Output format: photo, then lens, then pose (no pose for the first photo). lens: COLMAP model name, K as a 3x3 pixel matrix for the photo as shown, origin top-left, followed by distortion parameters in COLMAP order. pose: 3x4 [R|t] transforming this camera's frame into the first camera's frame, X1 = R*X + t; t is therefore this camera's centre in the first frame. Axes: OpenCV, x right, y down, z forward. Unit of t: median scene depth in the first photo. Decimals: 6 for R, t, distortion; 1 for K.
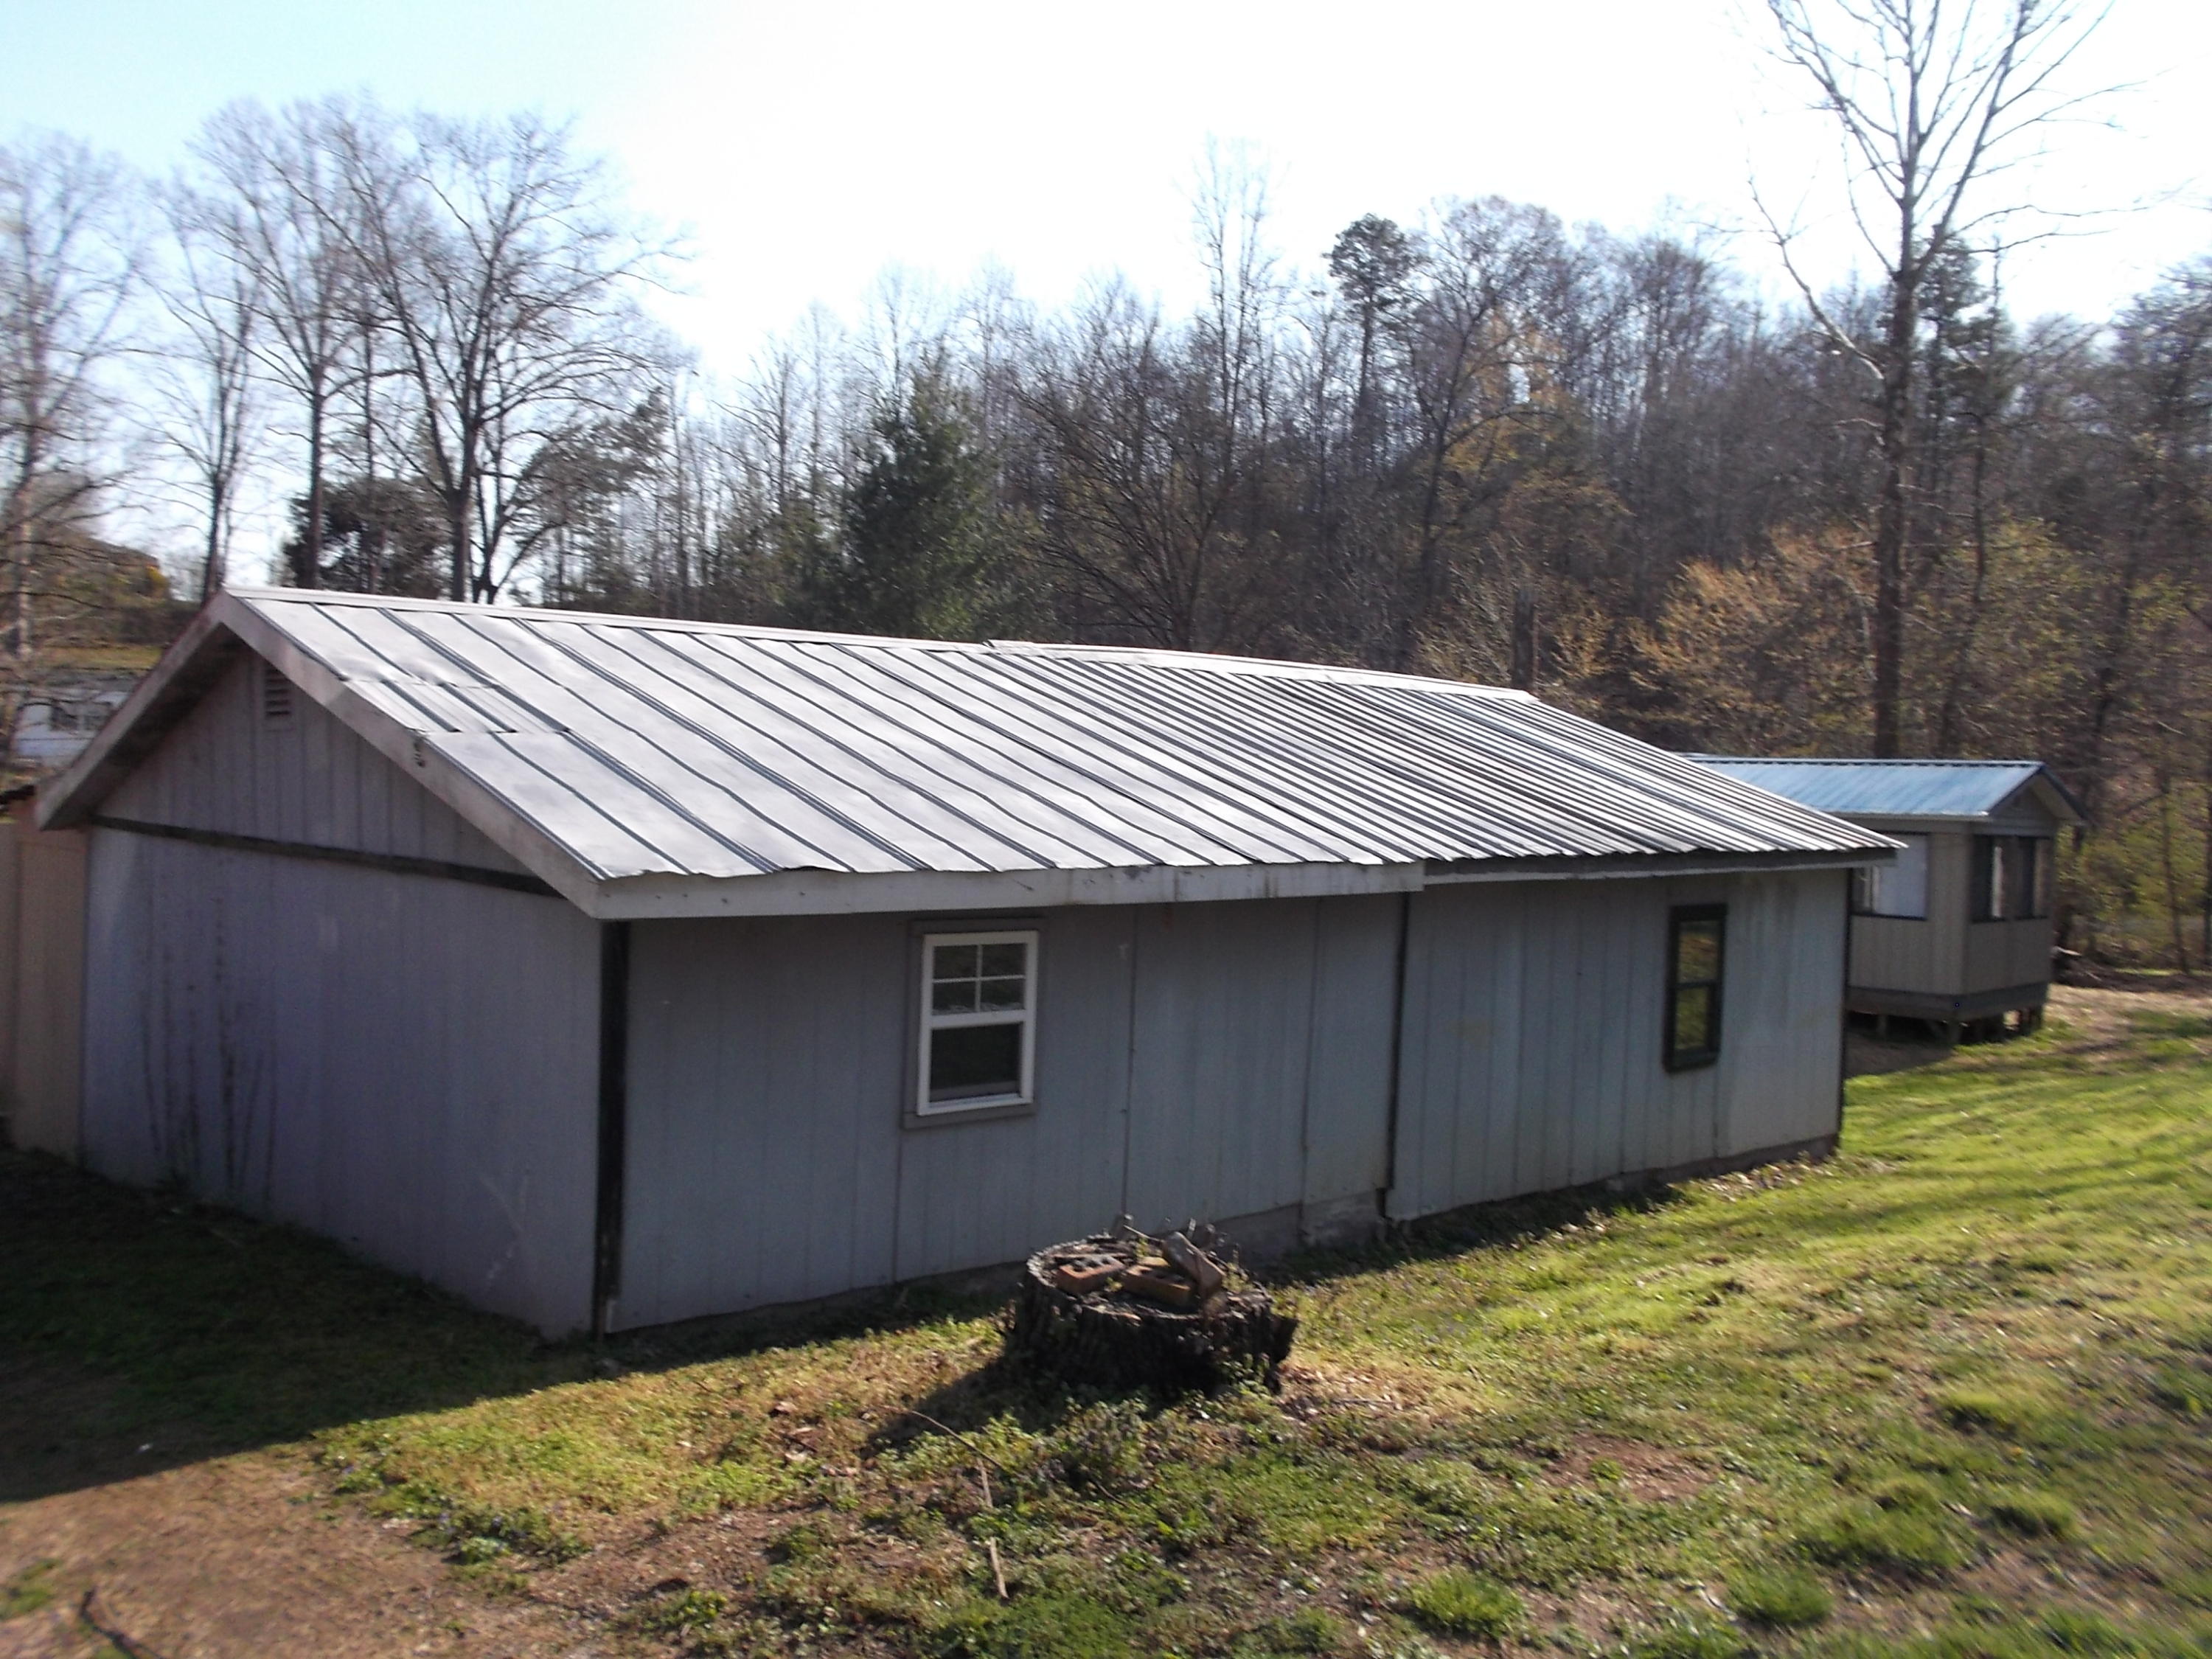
lens RADIAL K [[1673.3, 0, 1106.0], [0, 1673.3, 829.5], [0, 0, 1]] dist [0.012306, 0.002208]
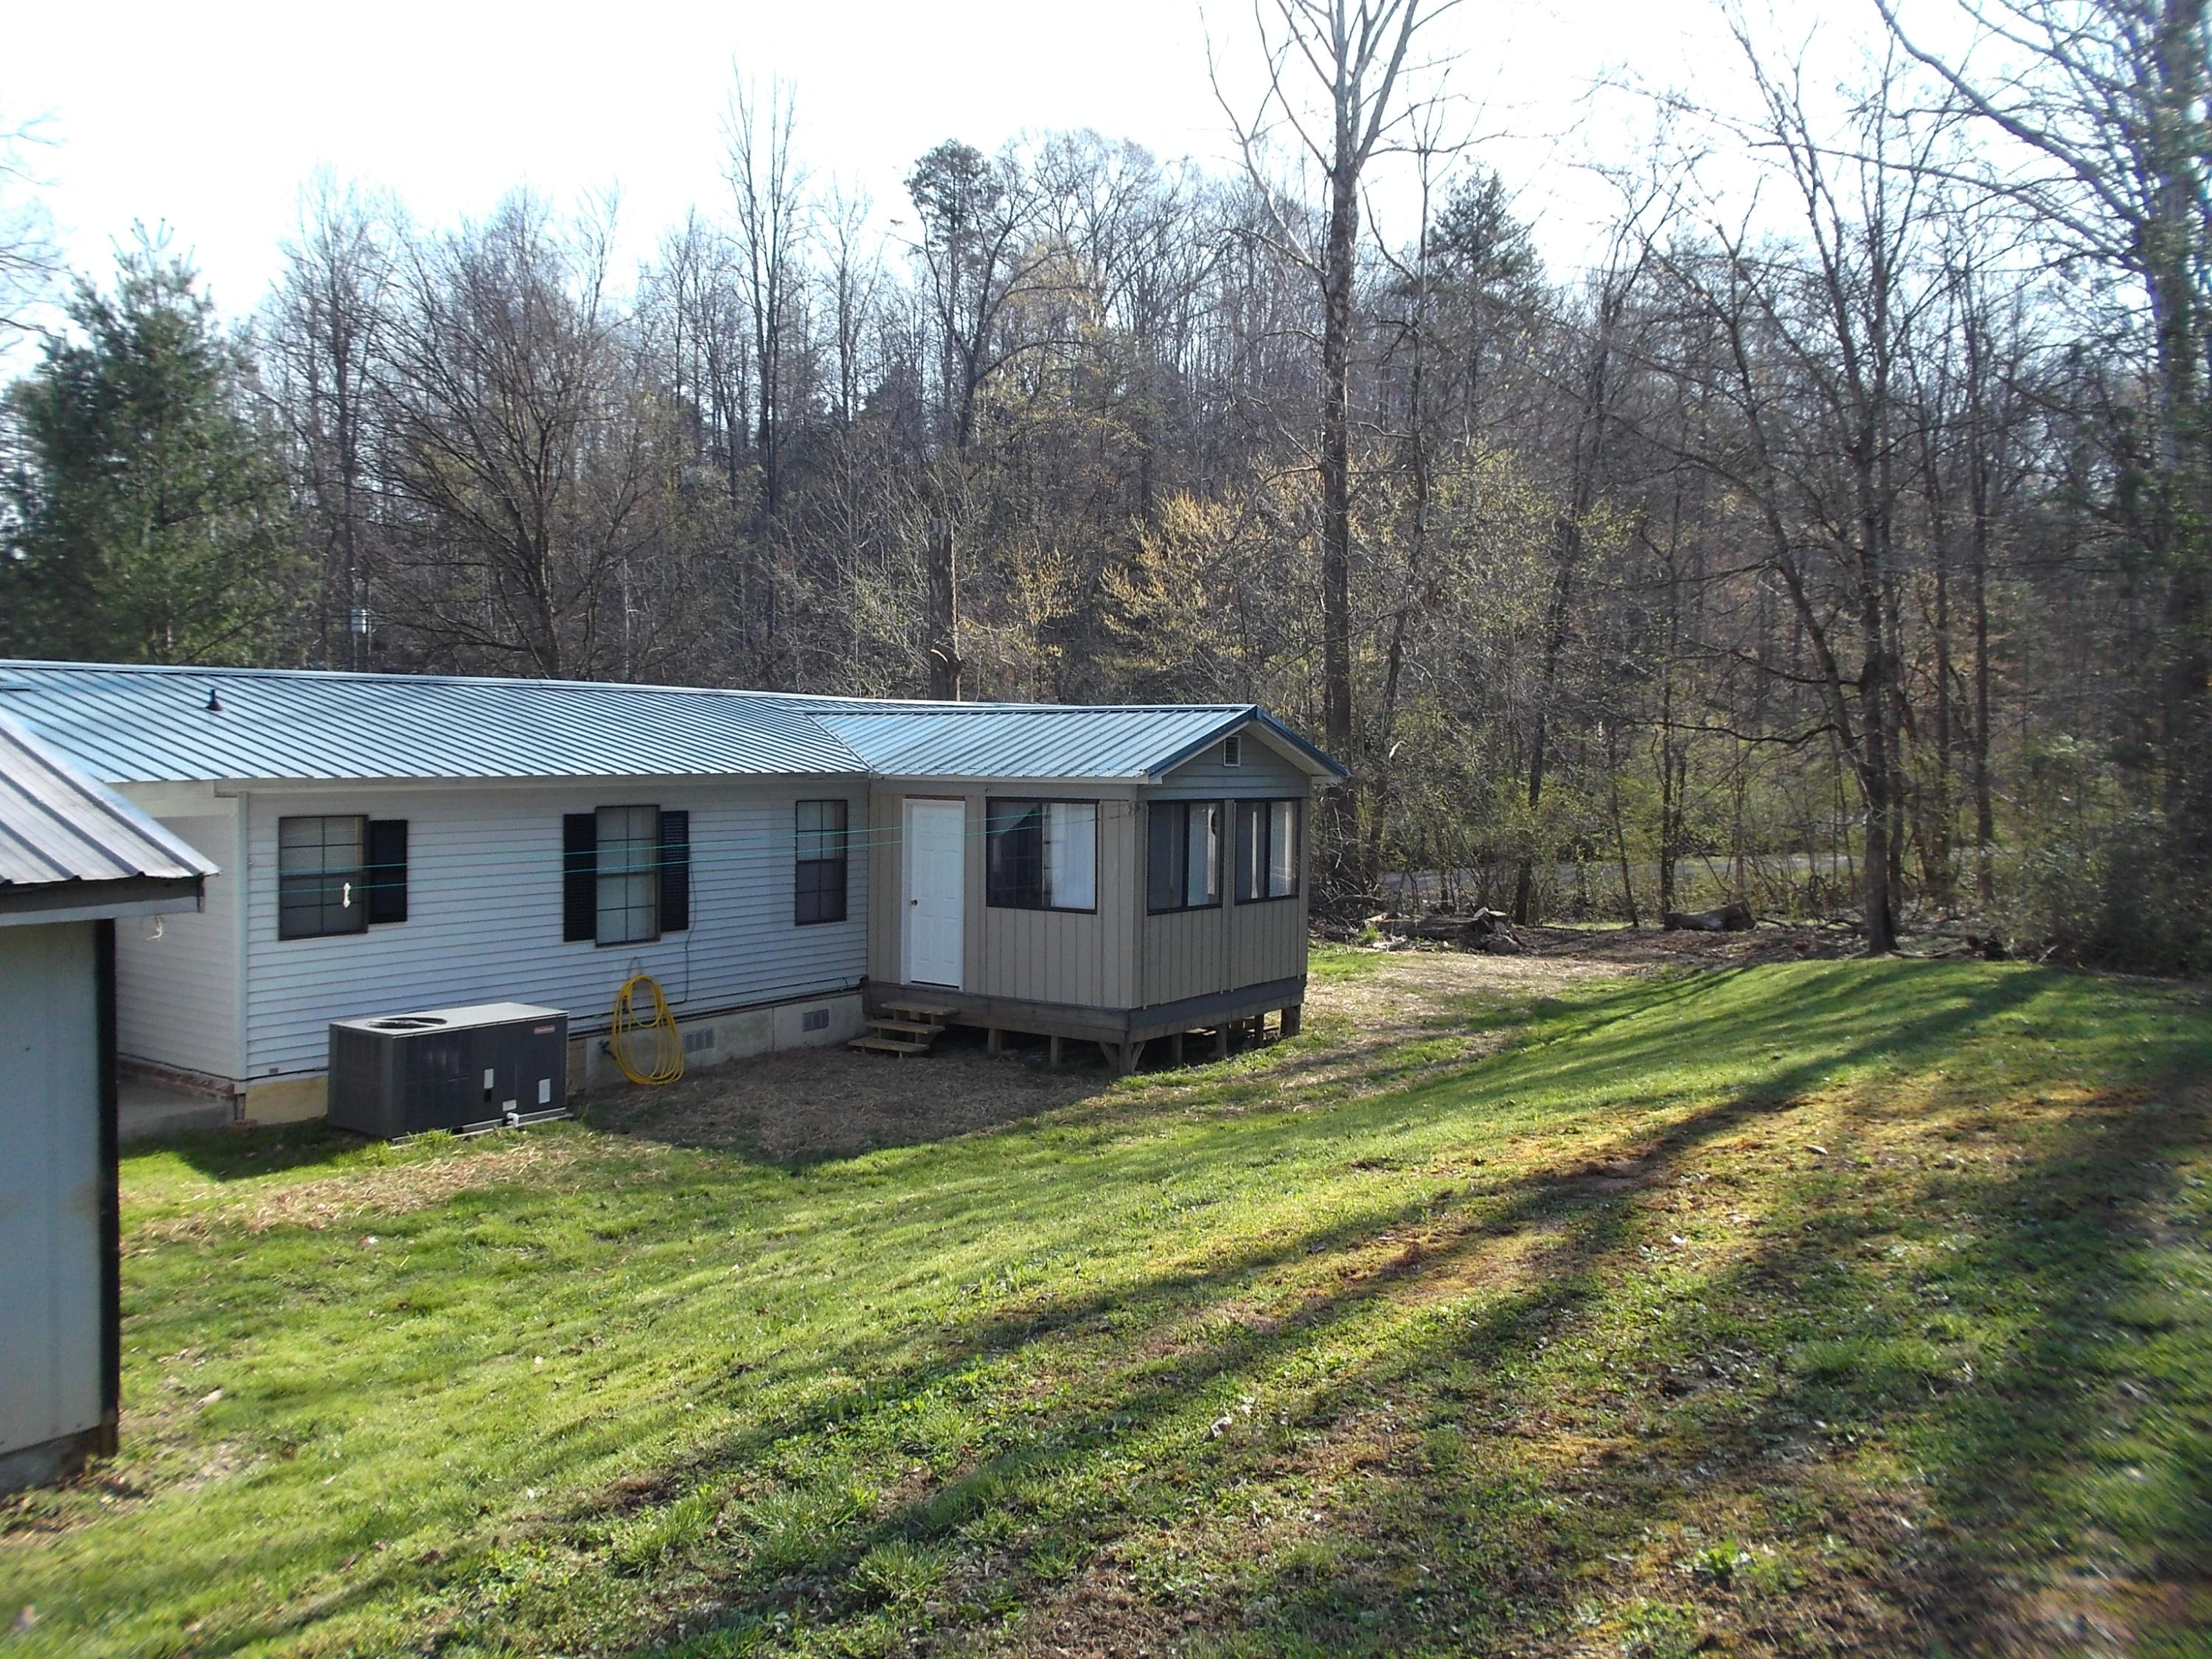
lens RADIAL K [[1673.3, 0, 1106.0], [0, 1673.3, 829.5], [0, 0, 1]] dist [0.012306, 0.002208]
pose [[0.984743, -0.036398, 0.170167, 0.109687], [0.032341, 0.999124, 0.026549, -0.001367], [-0.170984, -0.020640, 0.985058, 0.072054]]
